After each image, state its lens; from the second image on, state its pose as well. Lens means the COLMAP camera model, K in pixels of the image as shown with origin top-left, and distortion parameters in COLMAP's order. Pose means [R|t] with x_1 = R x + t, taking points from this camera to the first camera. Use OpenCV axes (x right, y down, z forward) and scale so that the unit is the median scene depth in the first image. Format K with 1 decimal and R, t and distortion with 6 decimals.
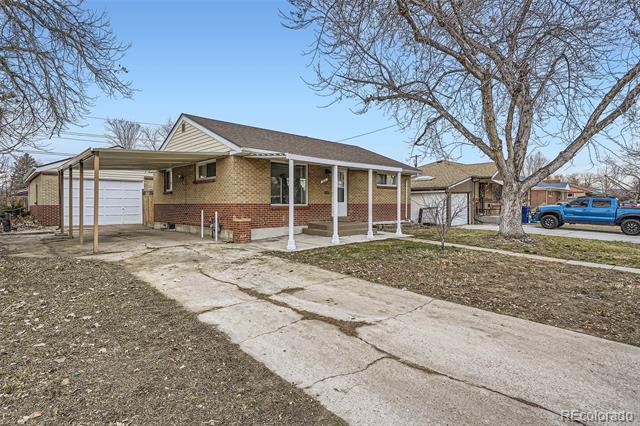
lens RADIAL K [[340.3, 0, 321.5], [0, 340.3, 206.2], [0, 0, 1]] dist [0.026329, -0.000411]
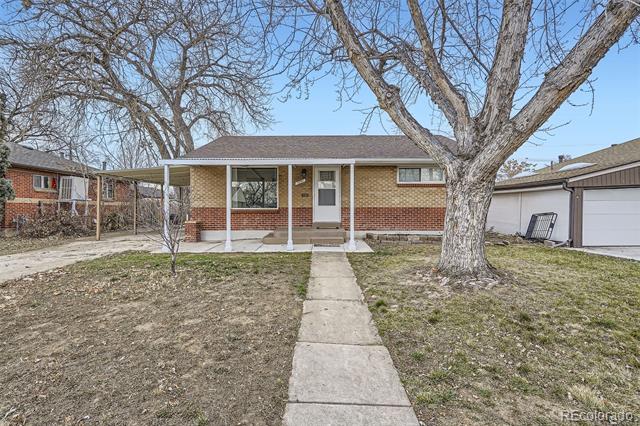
lens RADIAL K [[297.8, 0, 320.0], [0, 297.8, 213.0], [0, 0, 1]] dist [-0.000151, -0.000150]
pose [[0.718183, 0.007487, -0.695814, 0.652190], [-0.004536, 0.999971, 0.006077, 0.003060], [0.695839, -0.001208, 0.718196, 0.503805]]
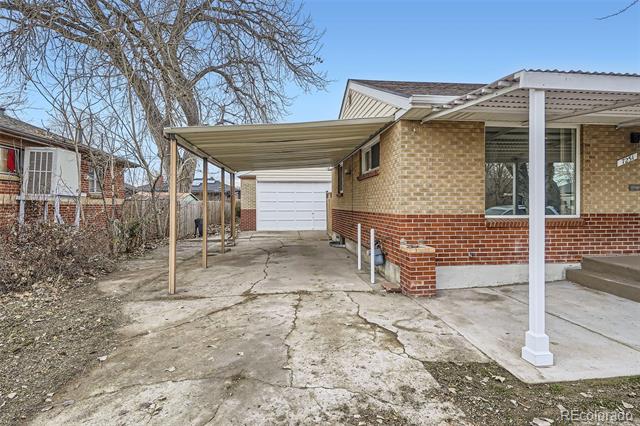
lens RADIAL K [[340.3, 0, 321.5], [0, 340.3, 206.2], [0, 0, 1]] dist [0.026329, -0.000411]
pose [[0.799818, 0.001768, -0.600241, -0.041505], [-0.000909, 0.999998, 0.001733, -0.018577], [0.600243, -0.000840, 0.799818, 0.449911]]
